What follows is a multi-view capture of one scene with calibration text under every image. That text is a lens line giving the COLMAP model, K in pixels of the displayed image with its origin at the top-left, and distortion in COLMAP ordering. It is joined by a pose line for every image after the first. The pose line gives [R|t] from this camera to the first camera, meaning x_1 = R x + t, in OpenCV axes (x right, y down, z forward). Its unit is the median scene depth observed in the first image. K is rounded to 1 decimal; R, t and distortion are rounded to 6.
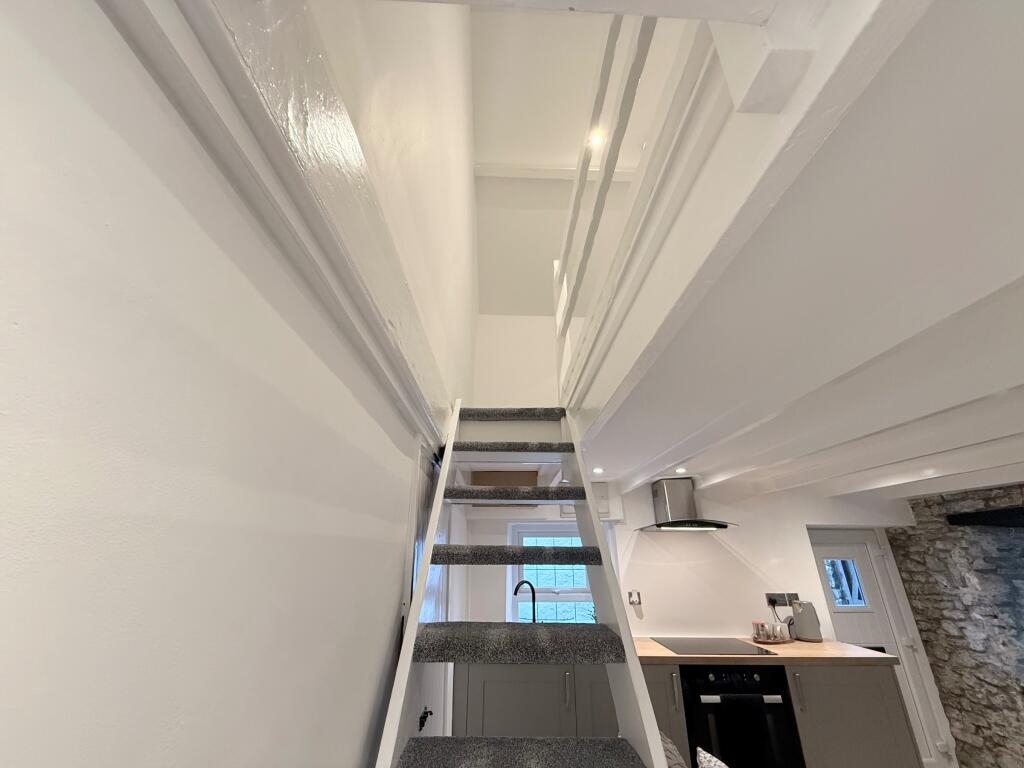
lens RADIAL K [[406.8, 0, 512.0], [0, 406.8, 384.0], [0, 0, 1]] dist [-0.002432, 0.000360]
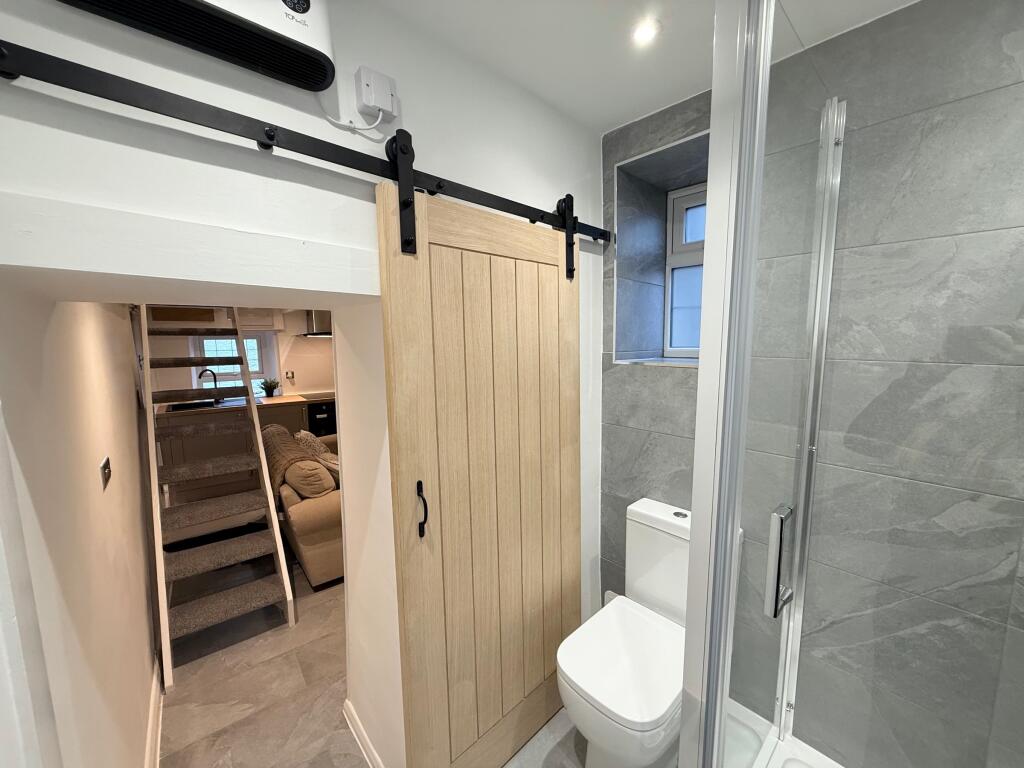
lens RADIAL K [[406.8, 0, 512.0], [0, 406.8, 384.0], [0, 0, 1]] dist [-0.002432, 0.000360]
pose [[0.783353, -0.078208, 0.616637, -0.015400], [-0.235813, 0.880496, 0.411240, -0.349030], [-0.575109, -0.467557, 0.671297, -0.675224]]
